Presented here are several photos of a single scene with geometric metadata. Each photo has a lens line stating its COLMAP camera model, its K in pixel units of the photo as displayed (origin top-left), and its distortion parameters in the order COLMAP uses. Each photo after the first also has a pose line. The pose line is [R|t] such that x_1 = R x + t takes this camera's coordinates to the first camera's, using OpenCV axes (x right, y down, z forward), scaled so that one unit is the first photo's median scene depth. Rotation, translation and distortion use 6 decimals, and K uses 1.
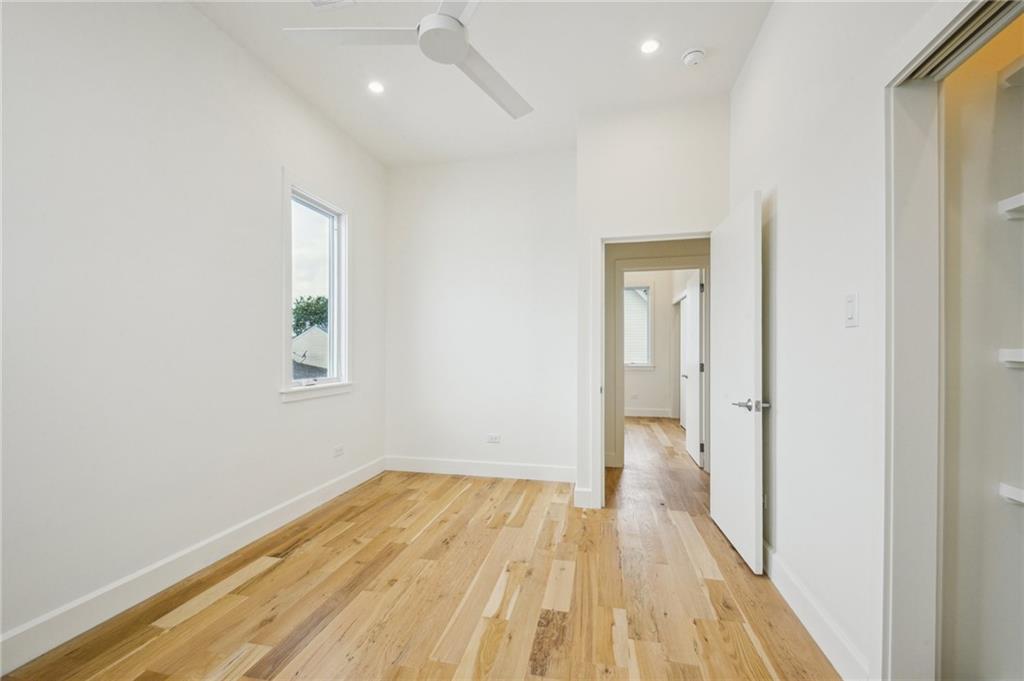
lens RADIAL K [[418.5, 0, 511.7], [0, 418.5, 346.5], [0, 0, 1]] dist [-0.000746, -0.000107]
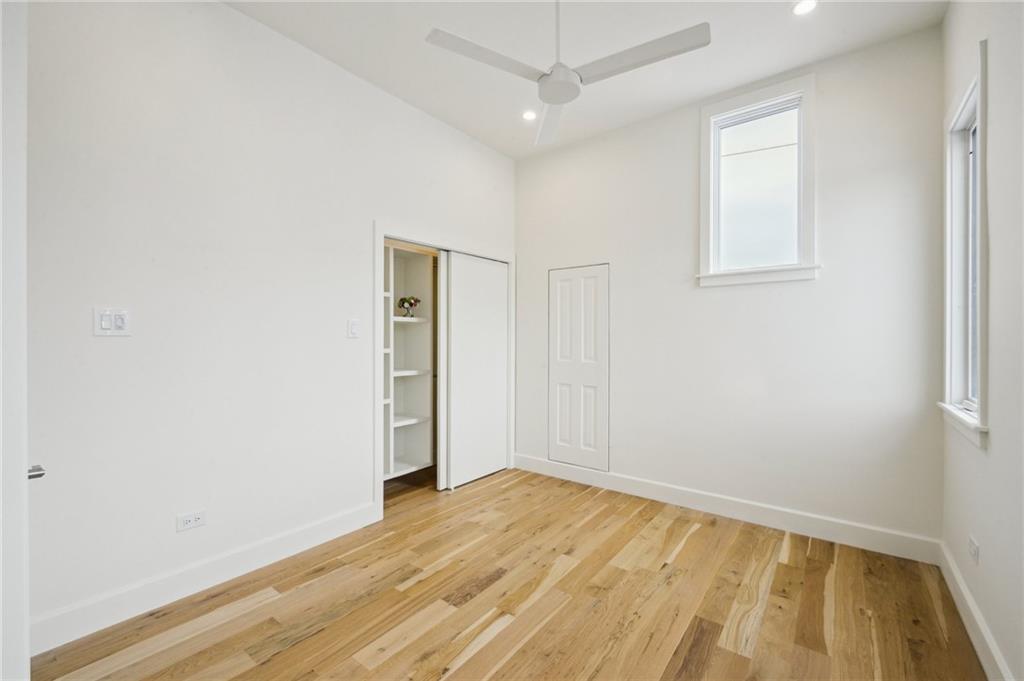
lens RADIAL K [[418.5, 0, 512.7], [0, 418.5, 340.2], [0, 0, 1]] dist [-0.000746, -0.000107]
pose [[-0.902327, -0.002252, 0.431047, -0.505732], [-0.004427, 0.999982, -0.004044, -0.023046], [-0.431030, -0.005557, -0.902320, 1.944730]]
